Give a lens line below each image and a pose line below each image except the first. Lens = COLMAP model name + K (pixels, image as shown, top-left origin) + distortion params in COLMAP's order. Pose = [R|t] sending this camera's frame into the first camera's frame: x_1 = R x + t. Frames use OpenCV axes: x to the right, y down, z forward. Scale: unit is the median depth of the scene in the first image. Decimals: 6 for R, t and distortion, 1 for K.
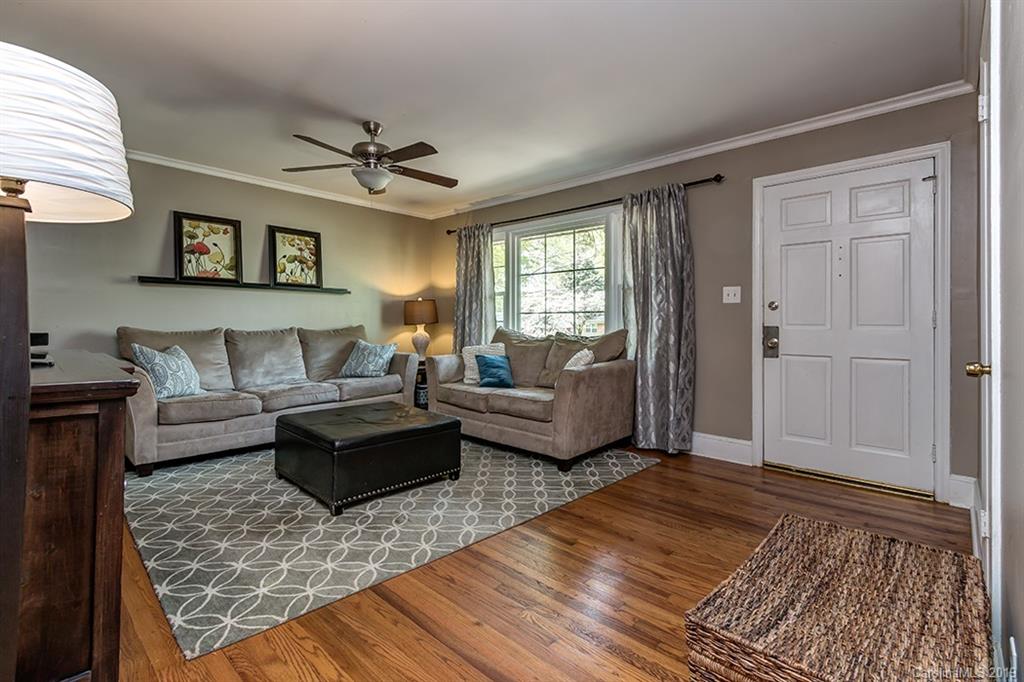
lens RADIAL K [[478.3, 0, 499.4], [0, 478.3, 320.2], [0, 0, 1]] dist [0.000627, 0.000128]
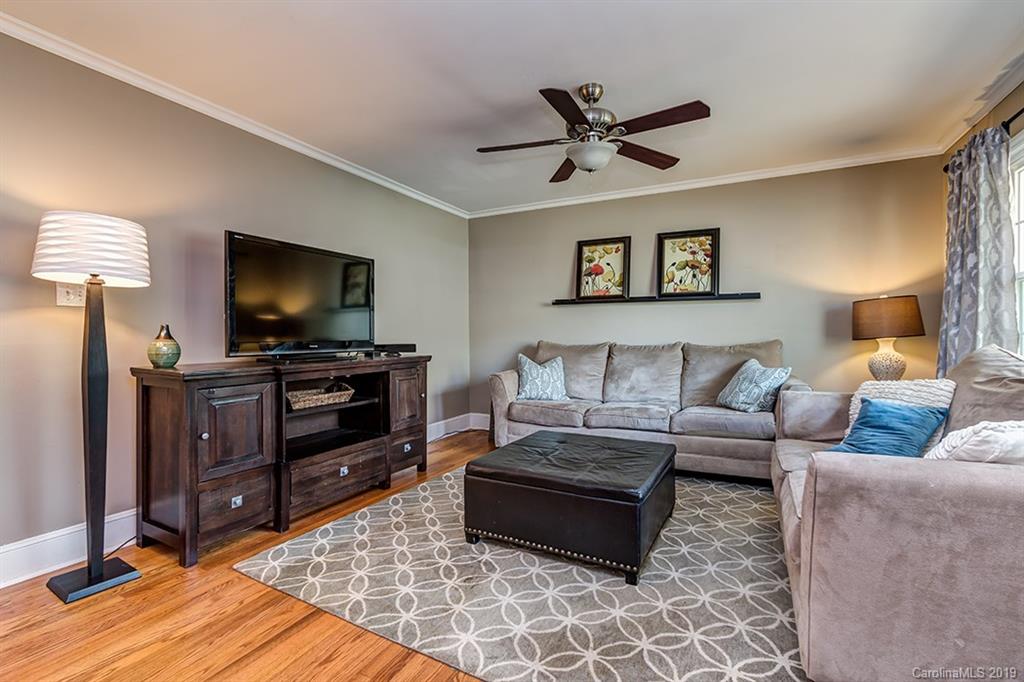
lens RADIAL K [[460.9, 0, 508.9], [0, 460.9, 338.8], [0, 0, 1]] dist [0.000453, -0.000096]
pose [[0.282229, 0.000770, -0.959347, 0.333582], [0.007403, 0.999968, 0.002981, 0.004109], [0.959319, -0.007943, 0.282214, 0.500668]]
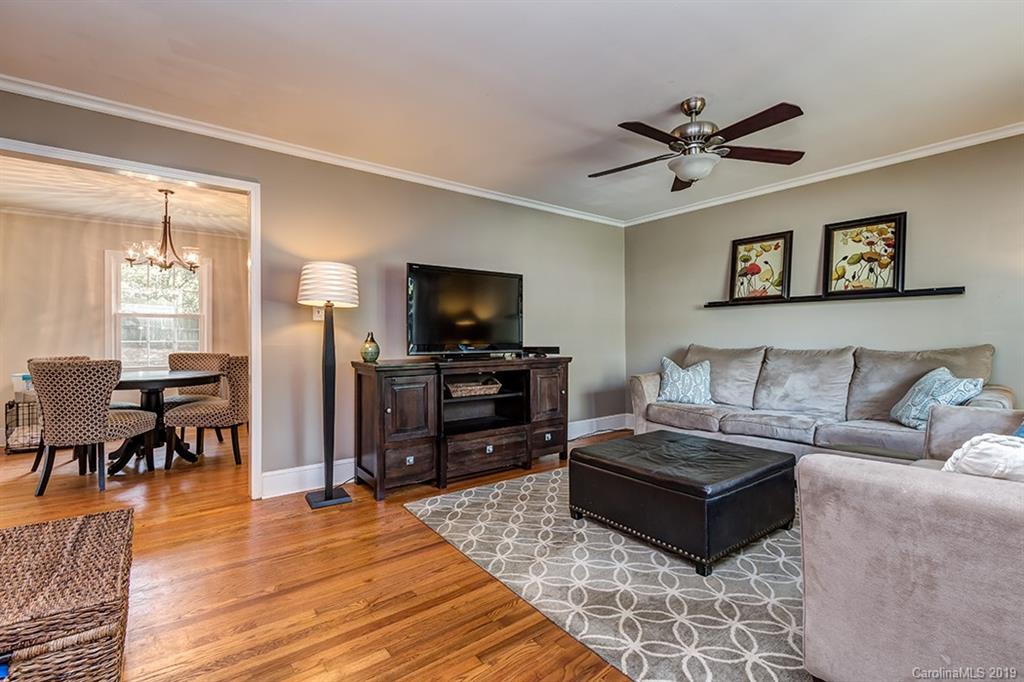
lens RADIAL K [[460.9, 0, 508.9], [0, 460.9, 338.8], [0, 0, 1]] dist [0.000453, -0.000096]
pose [[-0.147850, -0.004495, -0.989000, 0.439002], [0.006141, 0.999966, -0.005463, 0.003135], [0.988991, -0.006881, -0.147817, 0.616595]]
